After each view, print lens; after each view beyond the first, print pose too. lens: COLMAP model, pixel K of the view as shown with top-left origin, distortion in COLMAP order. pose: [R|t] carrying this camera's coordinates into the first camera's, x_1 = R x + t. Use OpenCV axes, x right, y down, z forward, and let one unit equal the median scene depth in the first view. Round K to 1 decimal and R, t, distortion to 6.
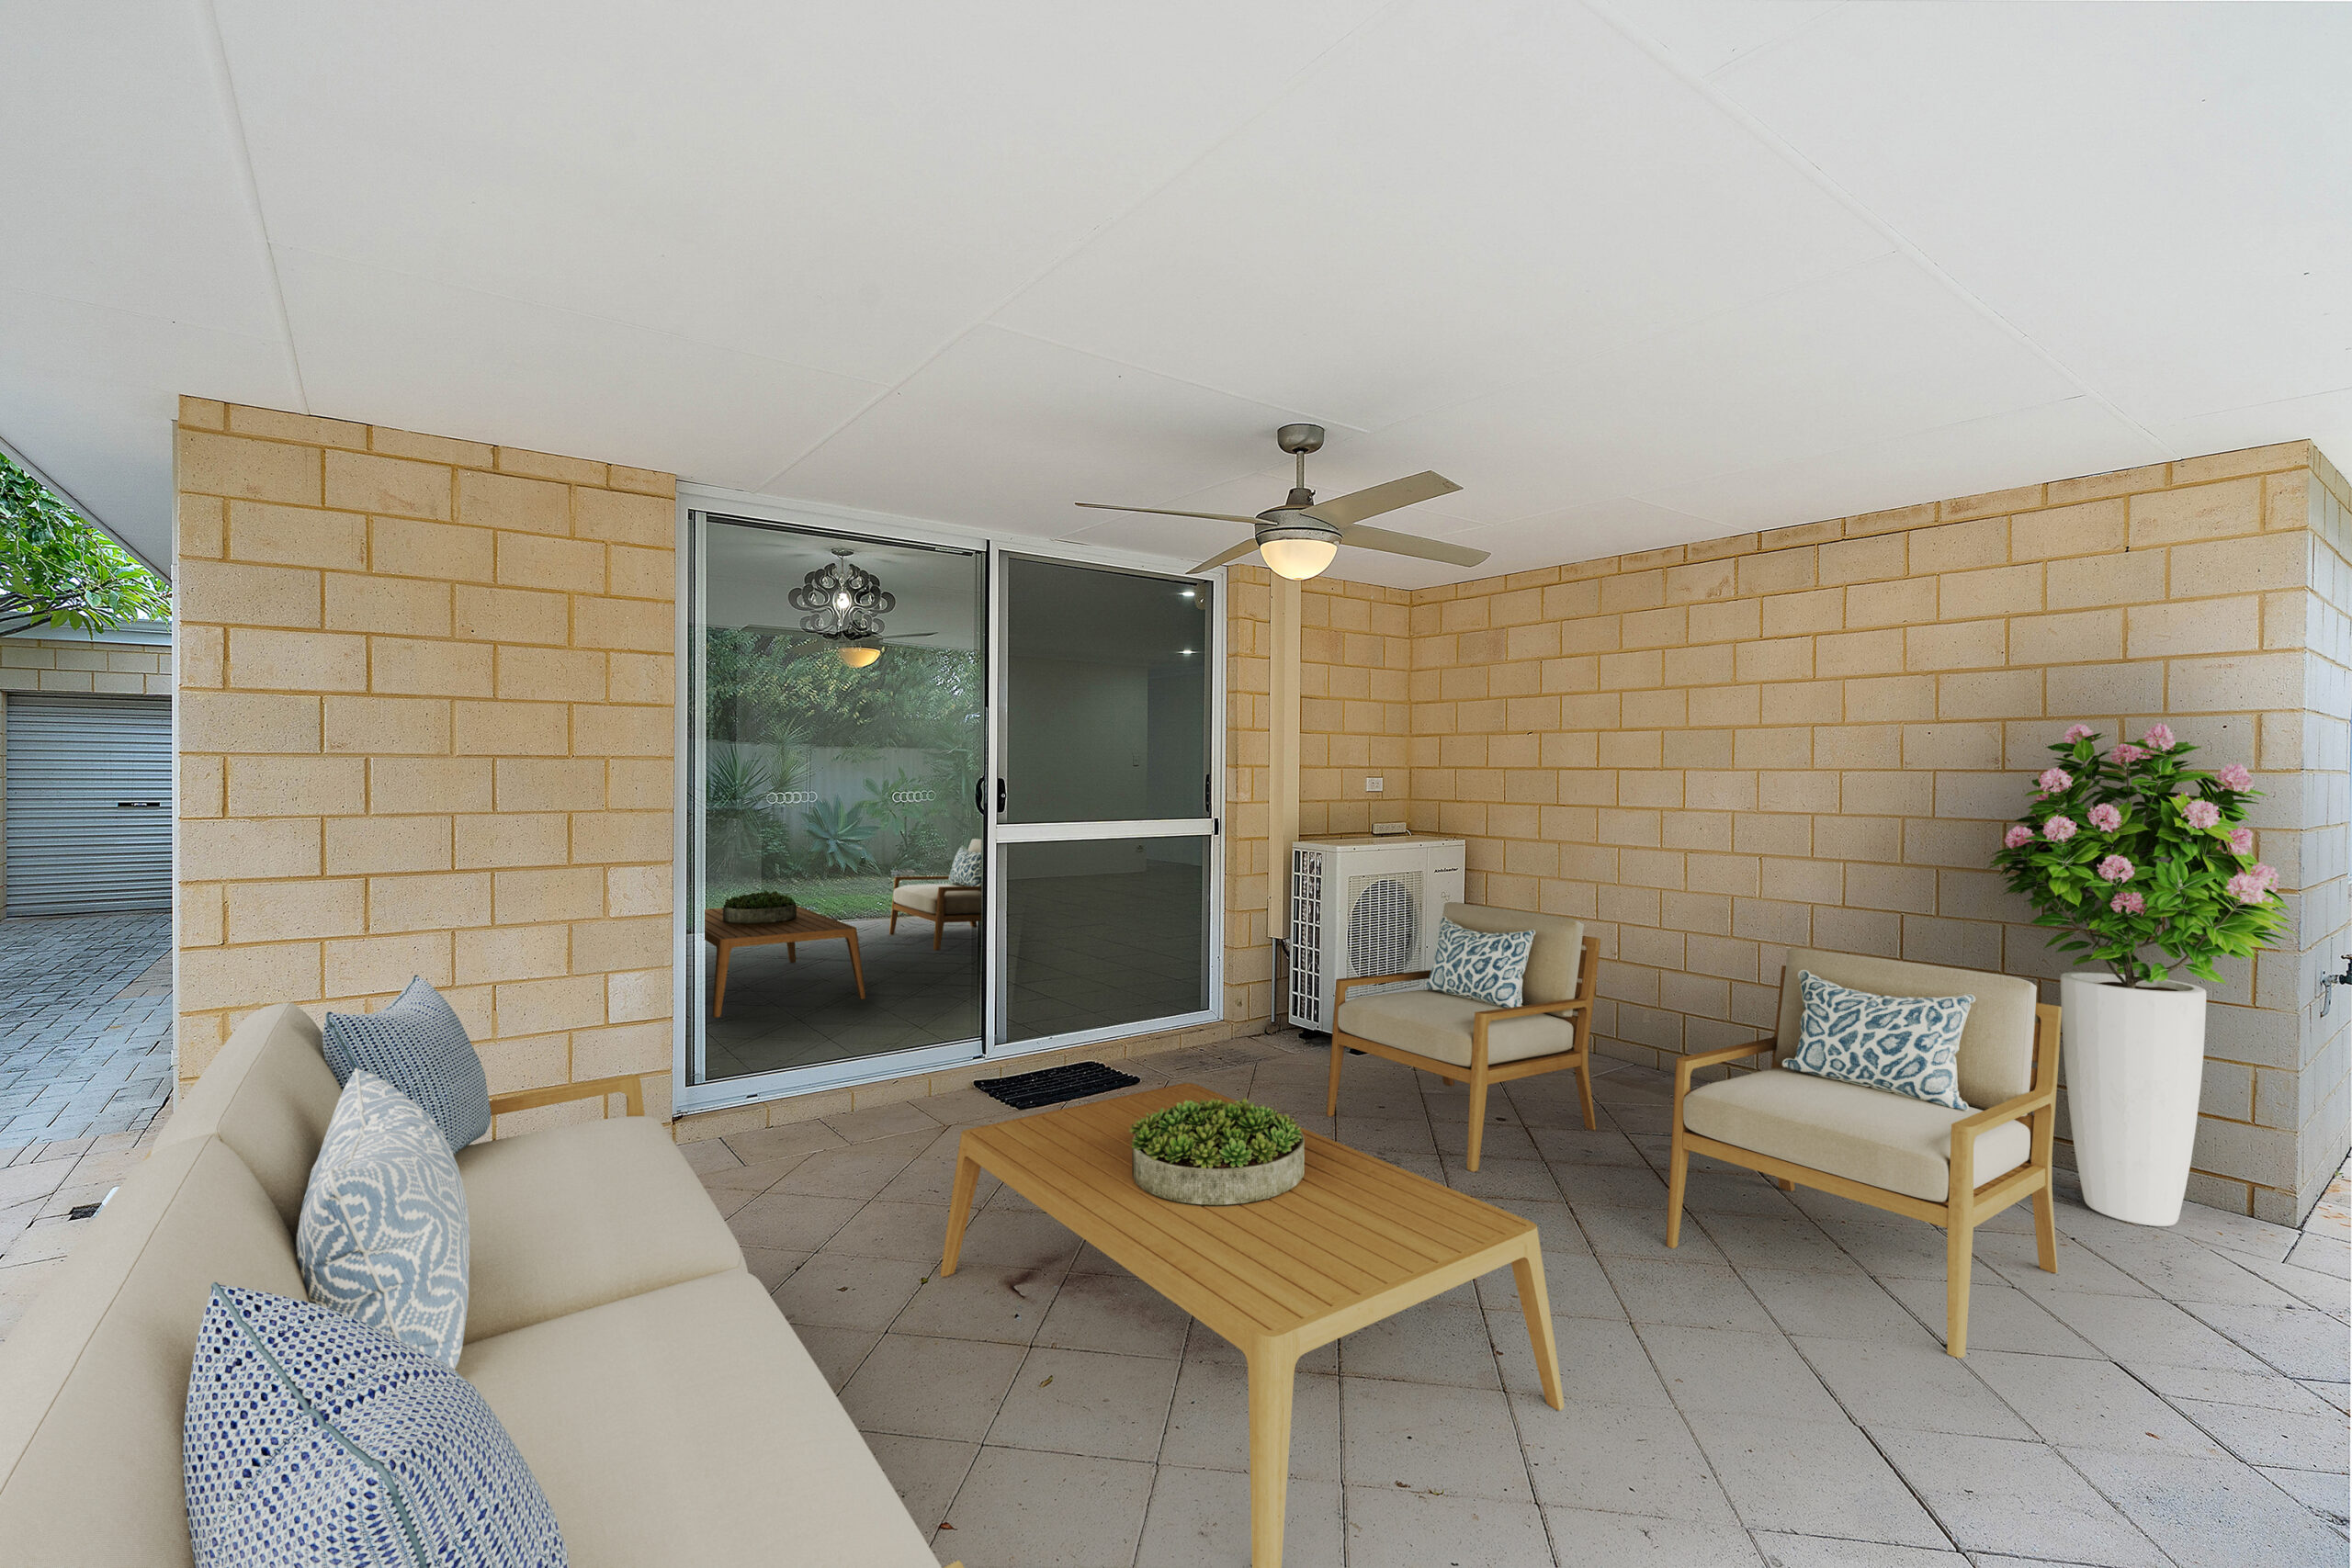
lens RADIAL K [[1070.1, 0, 1135.7], [0, 1070.1, 779.6], [0, 0, 1]] dist [0.001216, 0.000061]
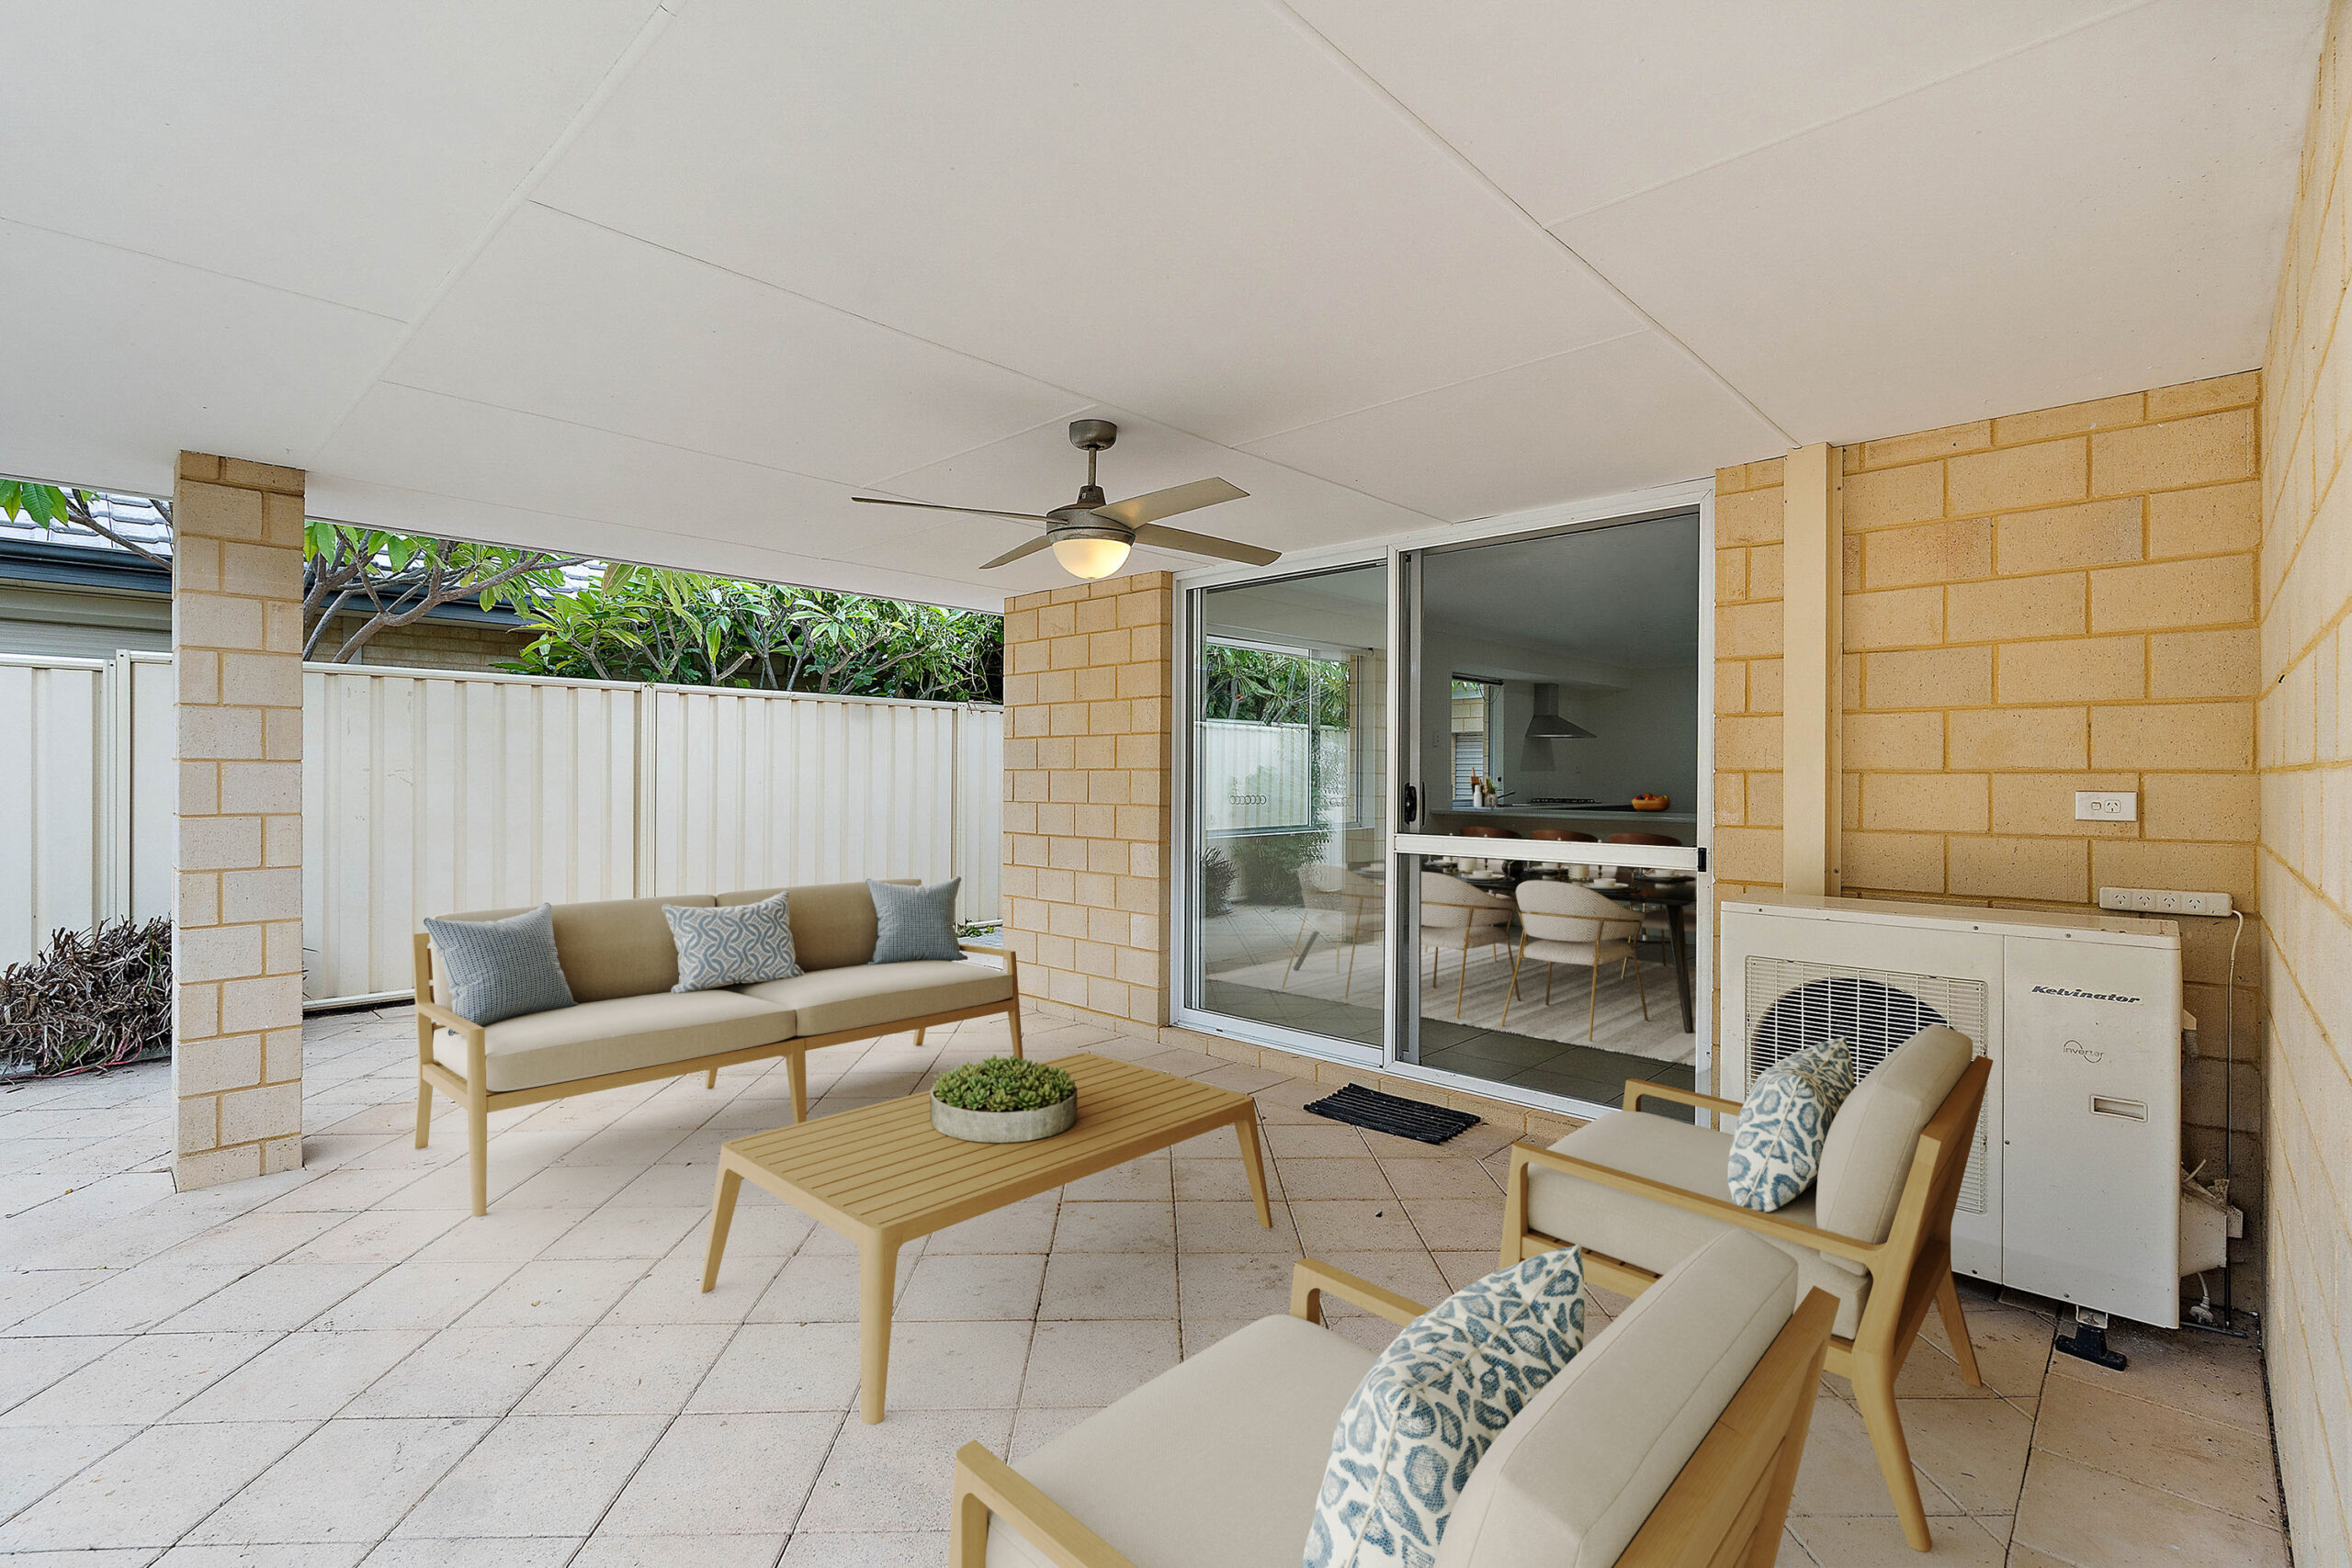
lens RADIAL K [[1070.1, 0, 1135.7], [0, 1070.1, 779.6], [0, 0, 1]] dist [0.001216, 0.000061]
pose [[0.155994, -0.004894, -0.987746, 0.788882], [-0.016107, 0.999842, -0.007498, 0.003891], [0.987627, 0.017080, 0.155891, 0.608151]]
